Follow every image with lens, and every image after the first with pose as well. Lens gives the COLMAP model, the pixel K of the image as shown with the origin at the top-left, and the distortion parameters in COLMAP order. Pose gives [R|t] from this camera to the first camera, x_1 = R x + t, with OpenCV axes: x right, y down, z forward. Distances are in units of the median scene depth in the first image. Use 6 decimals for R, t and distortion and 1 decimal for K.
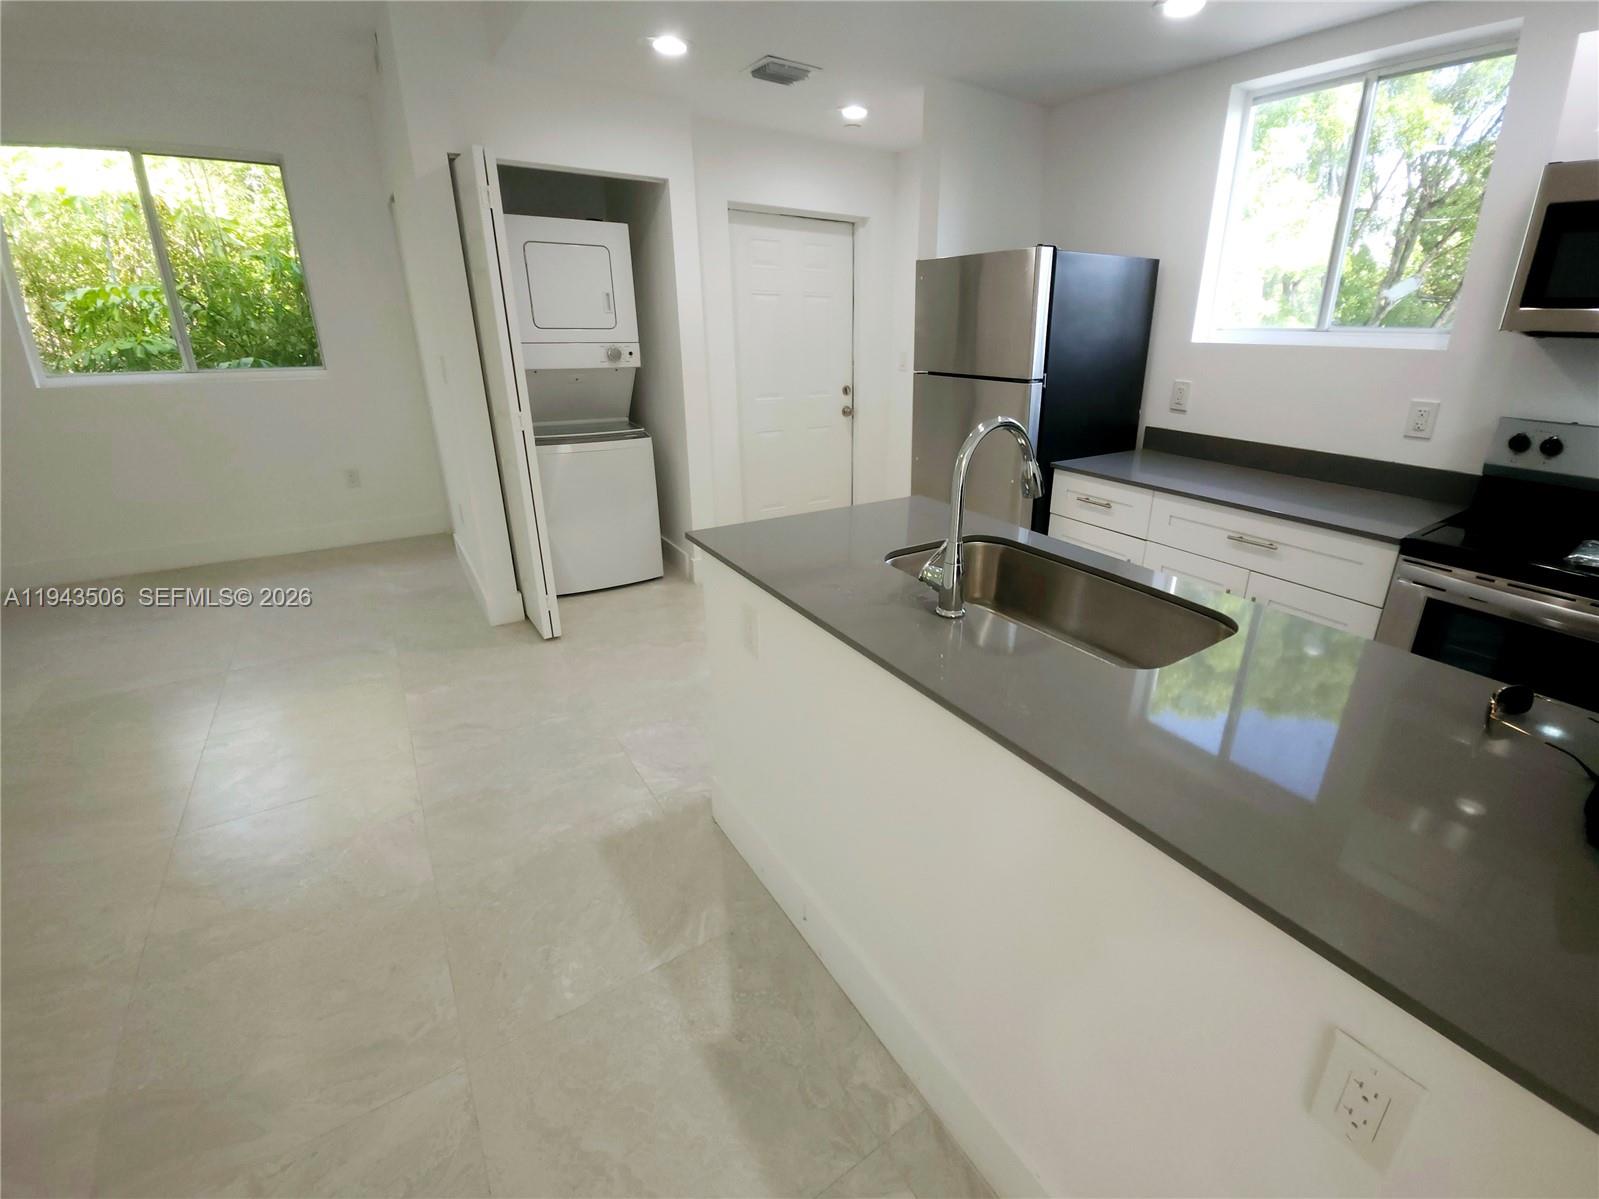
lens RADIAL K [[688.6, 0, 863.2], [0, 688.6, 557.3], [0, 0, 1]] dist [-0.002218, -0.001217]
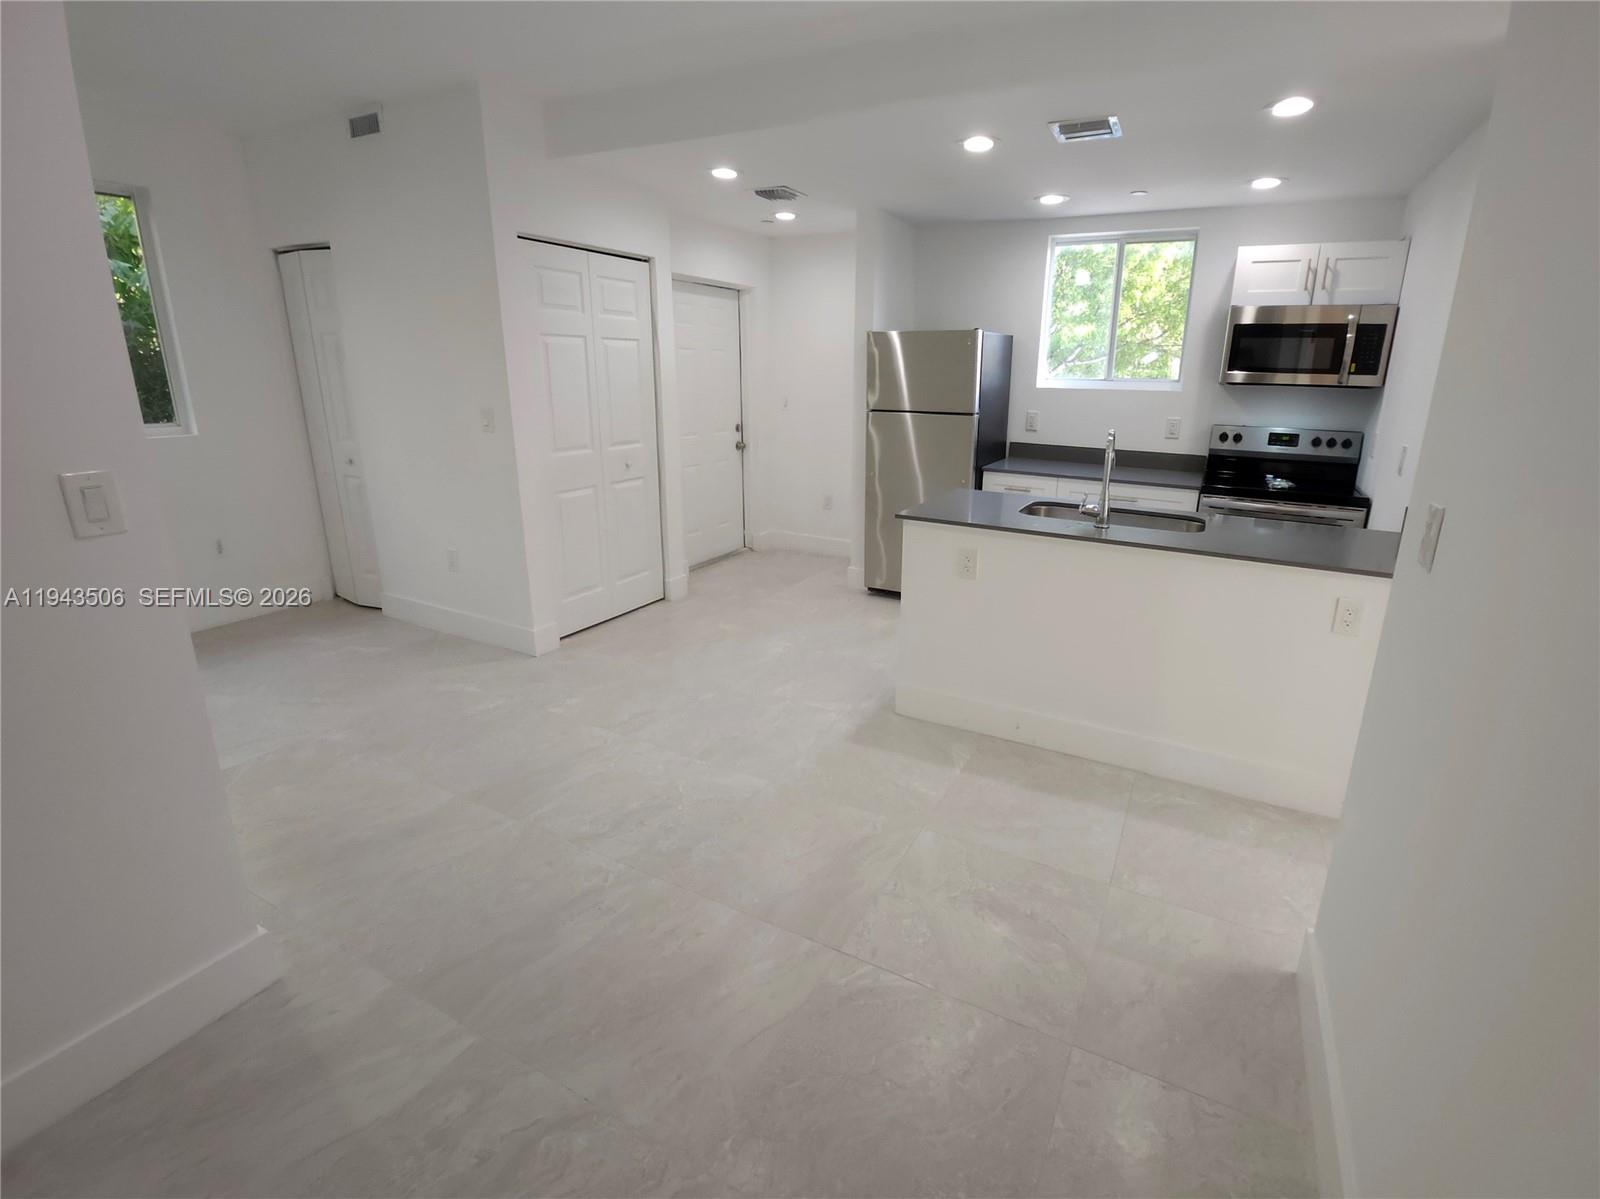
lens RADIAL K [[727.0, 0, 843.3], [0, 727.0, 559.5], [0, 0, 1]] dist [-0.003076, -0.000625]
pose [[0.888664, -0.117870, 0.443150, -0.717714], [0.143568, 0.989331, -0.024758, 0.056636], [-0.435504, 0.085624, 0.896105, -0.269065]]
